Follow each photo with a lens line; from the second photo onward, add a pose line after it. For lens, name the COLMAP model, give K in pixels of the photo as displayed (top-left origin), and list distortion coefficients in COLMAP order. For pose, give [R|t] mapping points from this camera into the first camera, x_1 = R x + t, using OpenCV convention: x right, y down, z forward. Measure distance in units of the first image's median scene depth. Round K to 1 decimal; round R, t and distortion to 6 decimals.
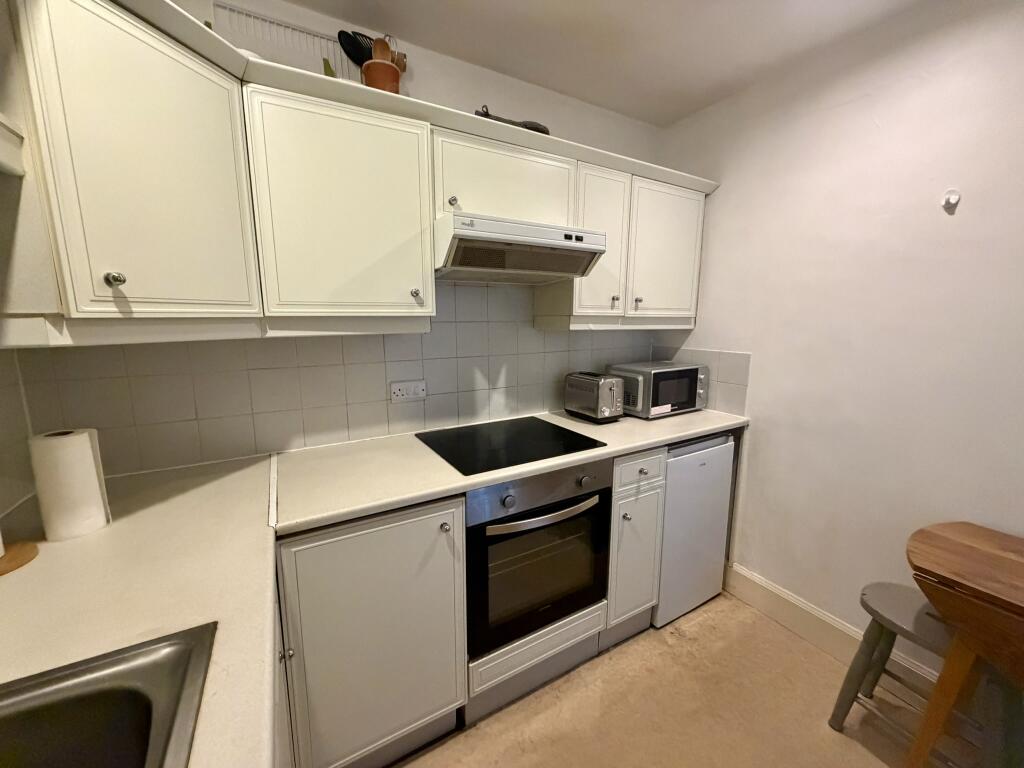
lens RADIAL K [[405.5, 0, 510.9], [0, 405.5, 383.7], [0, 0, 1]] dist [0.002085, 0.000273]
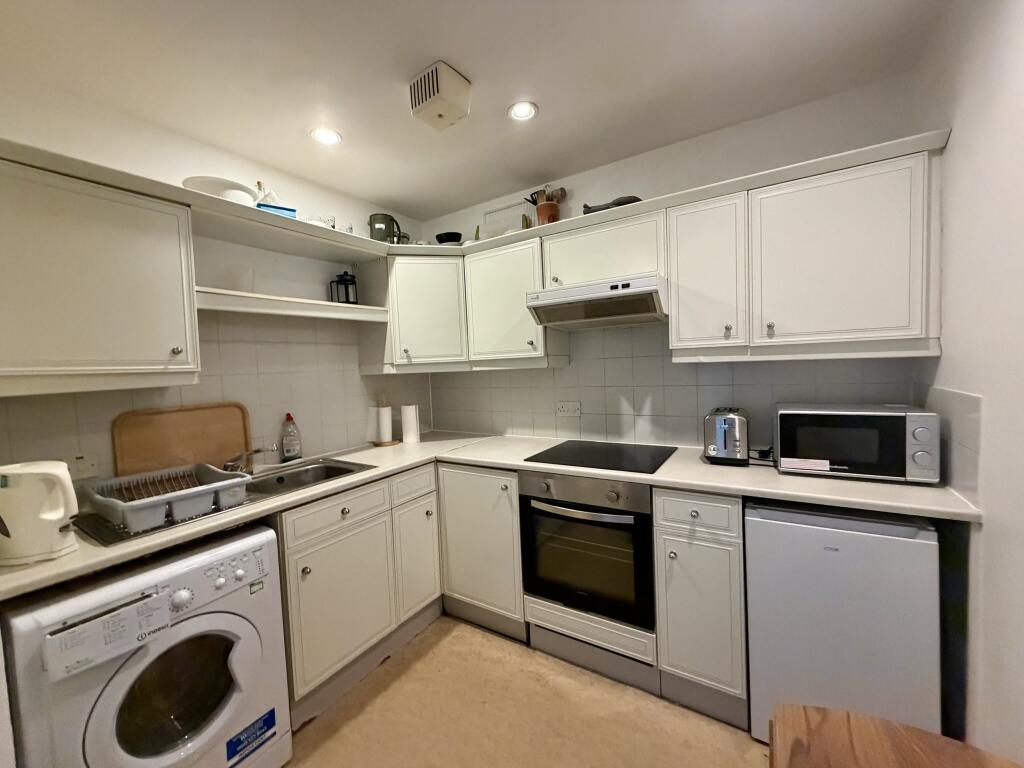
lens RADIAL K [[405.5, 0, 508.4], [0, 405.5, 382.3], [0, 0, 1]] dist [0.002085, 0.000273]
pose [[0.461273, 0.022456, -0.886974, 0.983298], [-0.100045, 0.994621, -0.026847, -0.015687], [0.881600, 0.101121, 0.461038, 0.178478]]
